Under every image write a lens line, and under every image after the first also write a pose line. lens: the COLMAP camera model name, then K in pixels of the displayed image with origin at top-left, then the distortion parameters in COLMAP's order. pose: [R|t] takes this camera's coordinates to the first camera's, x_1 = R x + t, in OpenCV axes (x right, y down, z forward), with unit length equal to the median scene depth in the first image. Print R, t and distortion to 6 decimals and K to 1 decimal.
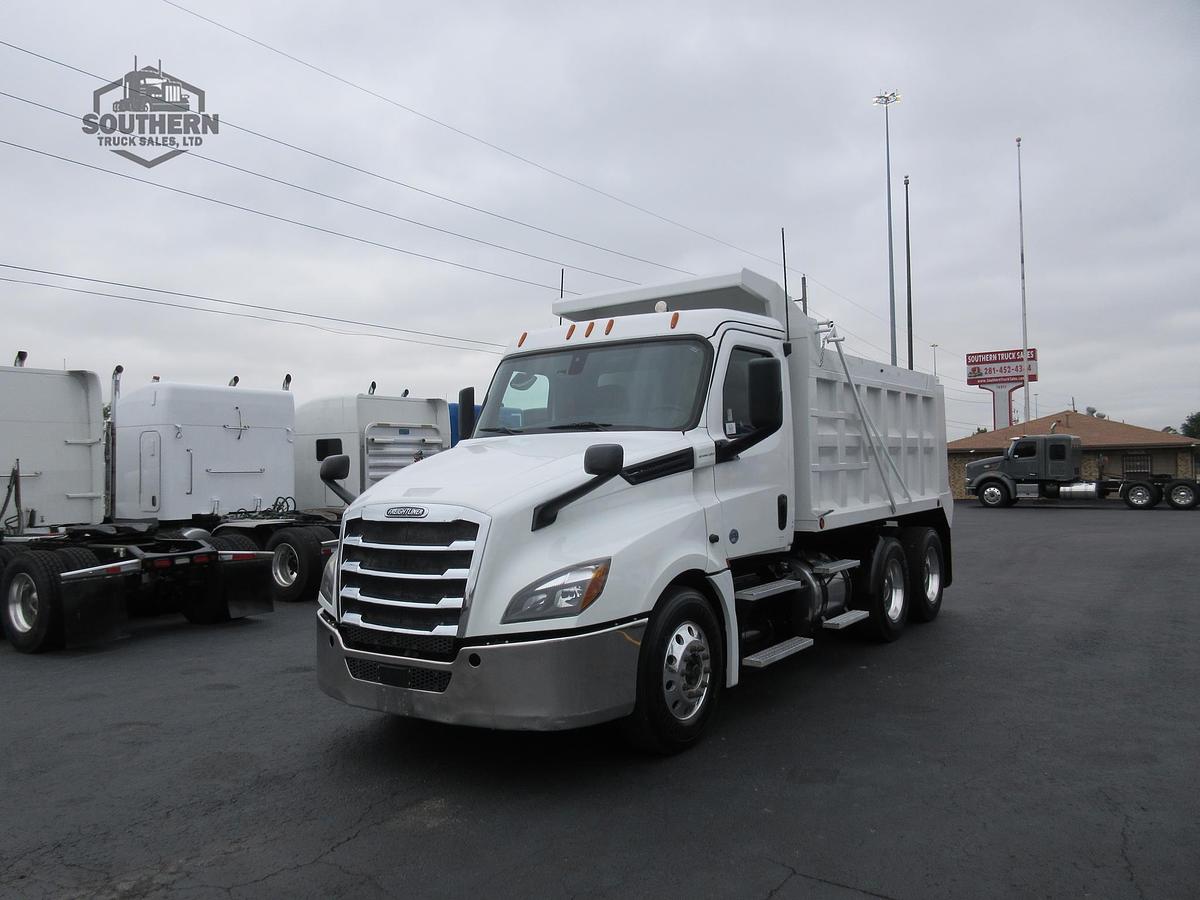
lens RADIAL K [[901.4, 0, 600.0], [0, 901.4, 450.0], [0, 0, 1]] dist [0.004562, 0.006548]
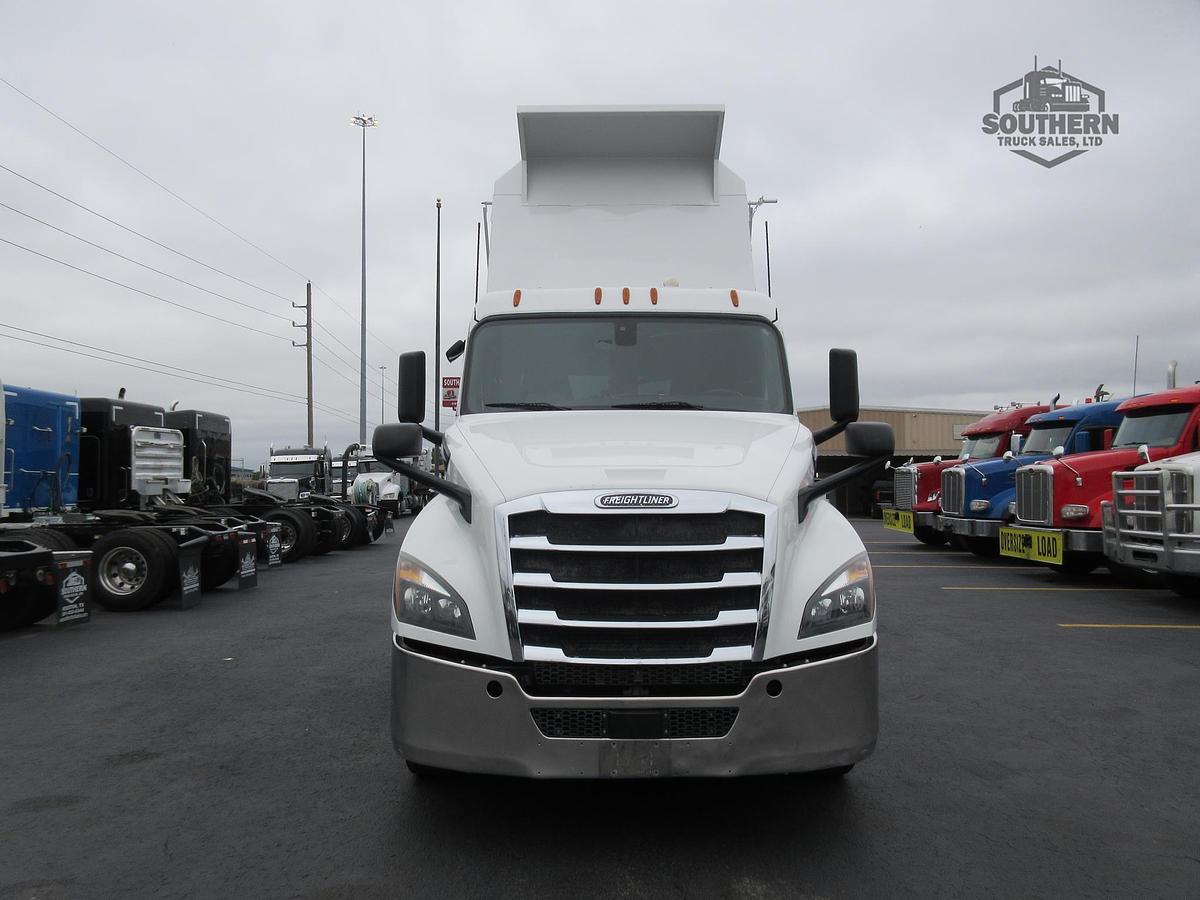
lens RADIAL K [[901.4, 0, 600.0], [0, 901.4, 450.0], [0, 0, 1]] dist [0.004562, 0.006548]
pose [[0.819543, 0.040681, 0.571572, -0.552852], [-0.029007, 0.999143, -0.029522, 0.041151], [-0.572283, 0.007615, 0.820021, 0.339869]]
